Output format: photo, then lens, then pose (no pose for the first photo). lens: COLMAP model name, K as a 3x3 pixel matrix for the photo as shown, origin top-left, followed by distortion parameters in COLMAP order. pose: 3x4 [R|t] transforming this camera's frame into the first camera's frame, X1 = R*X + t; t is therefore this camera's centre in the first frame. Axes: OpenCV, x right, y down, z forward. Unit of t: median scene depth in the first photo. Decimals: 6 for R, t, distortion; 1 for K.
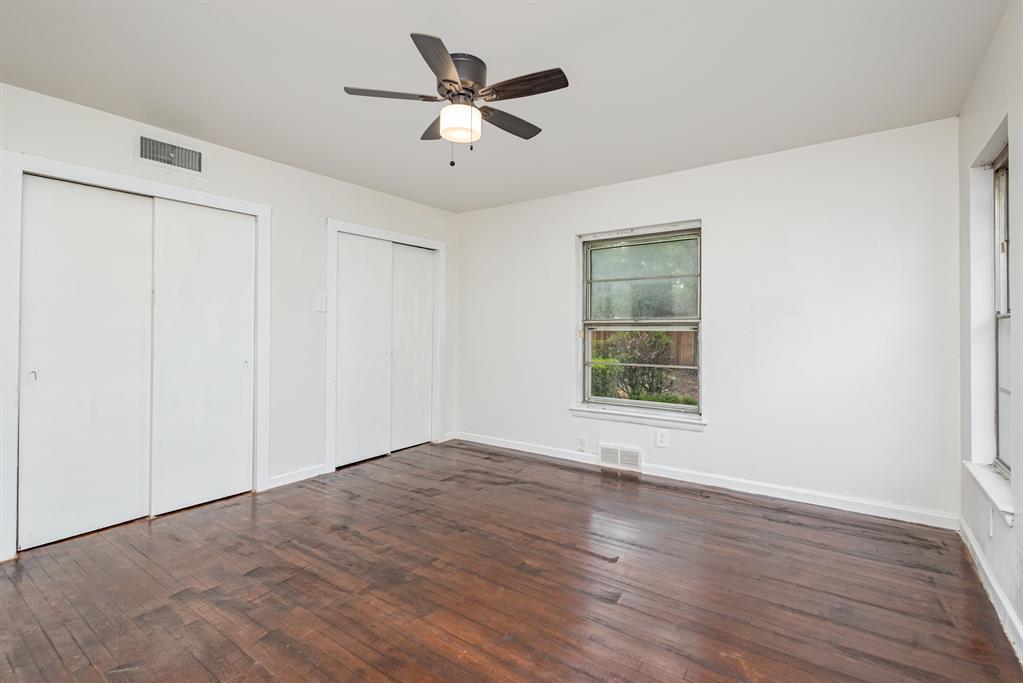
lens RADIAL K [[470.5, 0, 507.0], [0, 470.5, 332.0], [0, 0, 1]] dist [0.002757, -0.000018]
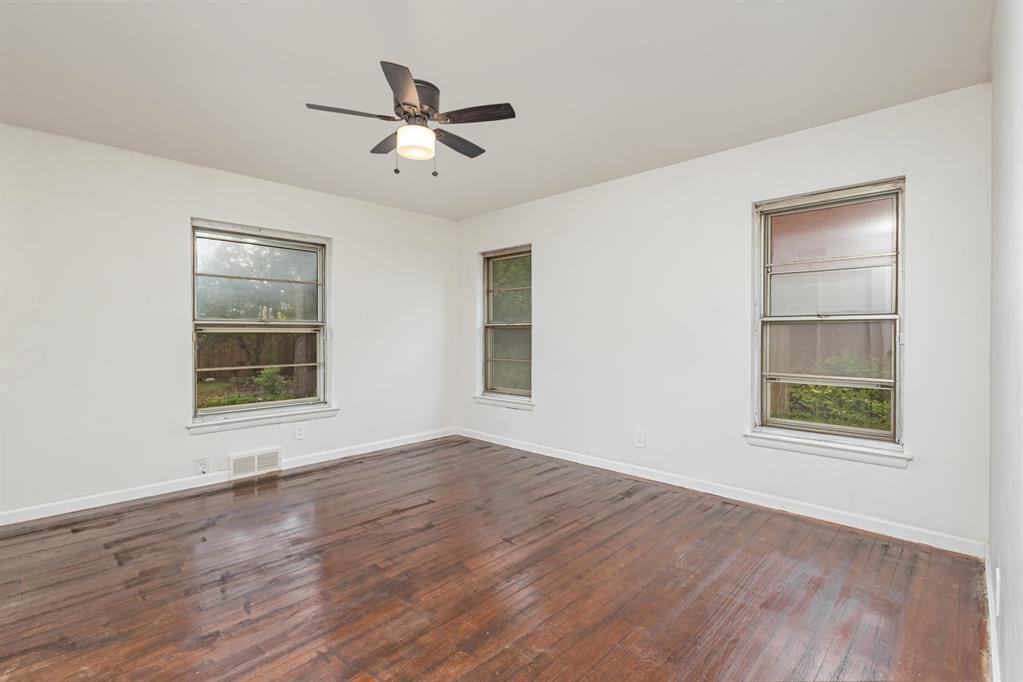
lens RADIAL K [[476.8, 0, 506.7], [0, 476.8, 335.1], [0, 0, 1]] dist [0.002374, 0.000067]
pose [[0.143759, -0.007417, 0.989585, -0.892567], [0.003951, 0.999968, 0.006920, -0.001774], [-0.989605, 0.002915, 0.143784, 0.477670]]
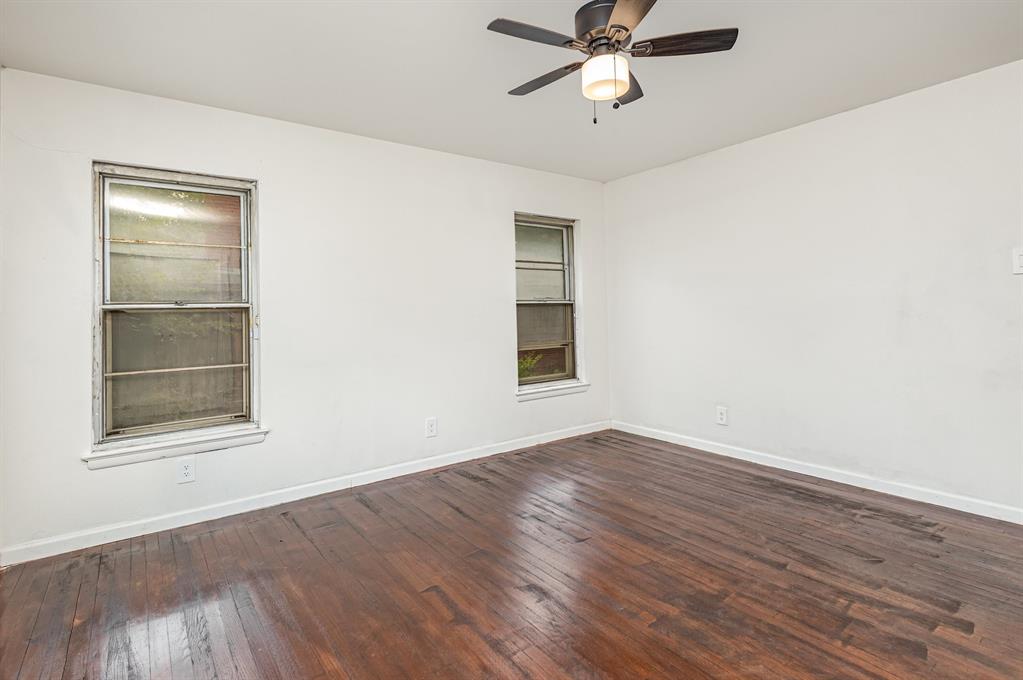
lens RADIAL K [[502.9, 0, 515.6], [0, 502.9, 309.5], [0, 0, 1]] dist [0.005171, -0.000234]
pose [[-0.956785, 0.022264, 0.289944, -0.151910], [0.021738, 0.999751, -0.005034, -0.003225], [-0.289984, 0.001486, -0.957030, 1.475436]]
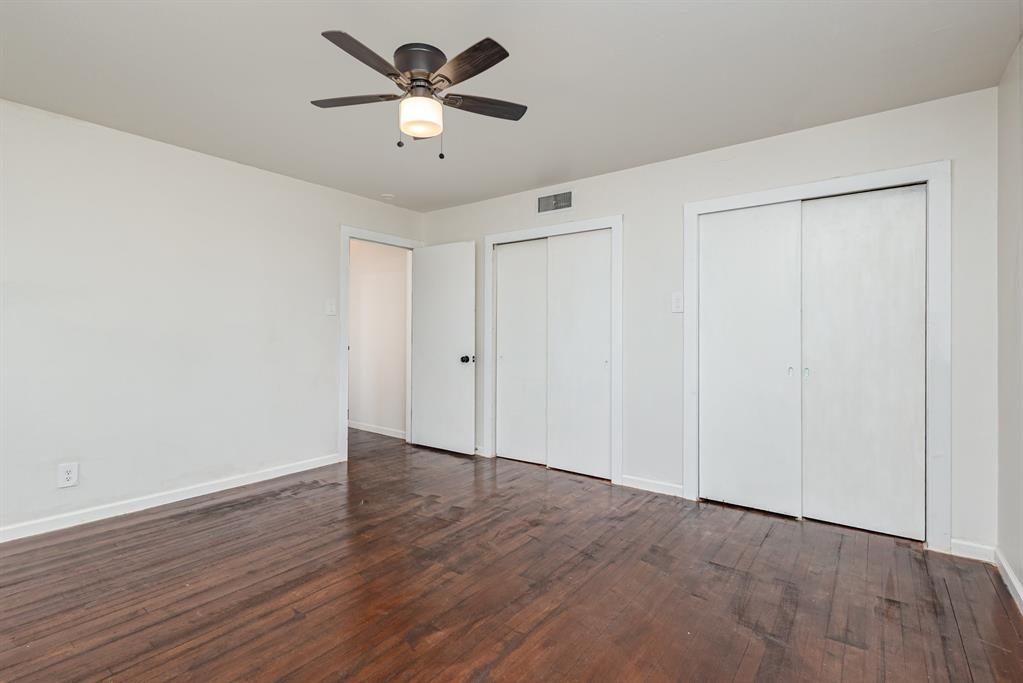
lens RADIAL K [[476.8, 0, 506.7], [0, 476.8, 335.6], [0, 0, 1]] dist [0.002374, 0.000067]
pose [[-0.009242, 0.006528, -0.999936, 0.664370], [-0.009466, 0.999933, 0.006615, -0.004479], [0.999912, 0.009526, -0.009179, 0.899747]]
